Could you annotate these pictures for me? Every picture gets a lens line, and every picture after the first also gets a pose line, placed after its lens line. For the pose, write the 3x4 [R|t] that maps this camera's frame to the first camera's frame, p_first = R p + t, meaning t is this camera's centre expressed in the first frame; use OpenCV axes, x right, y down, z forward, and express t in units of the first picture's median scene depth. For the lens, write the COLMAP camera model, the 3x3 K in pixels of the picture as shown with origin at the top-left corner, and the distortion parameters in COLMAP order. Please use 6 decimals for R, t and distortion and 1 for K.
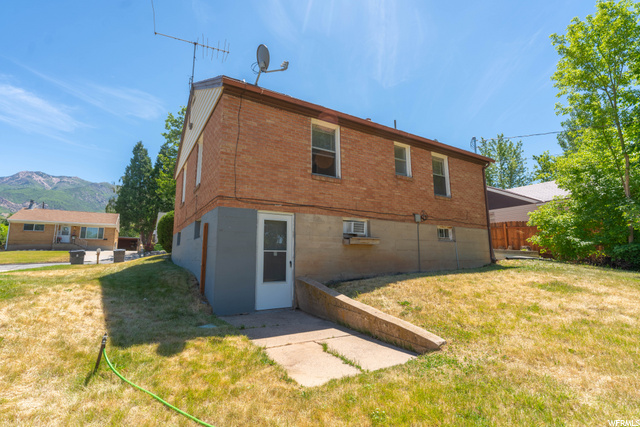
lens RADIAL K [[296.6, 0, 320.0], [0, 296.6, 213.5], [0, 0, 1]] dist [-0.000377, 0.000008]
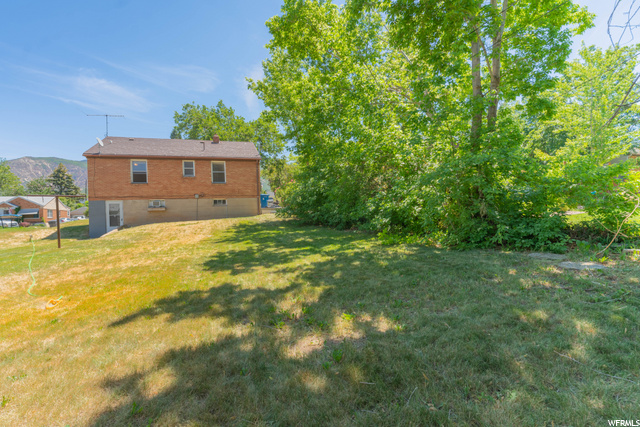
lens RADIAL K [[296.6, 0, 320.0], [0, 296.6, 213.5], [0, 0, 1]] dist [-0.000377, 0.000008]
pose [[0.976708, -0.042564, -0.210309, 1.636241], [0.071697, 0.988532, 0.132904, -0.081524], [0.202240, -0.144887, 0.968559, -0.898316]]
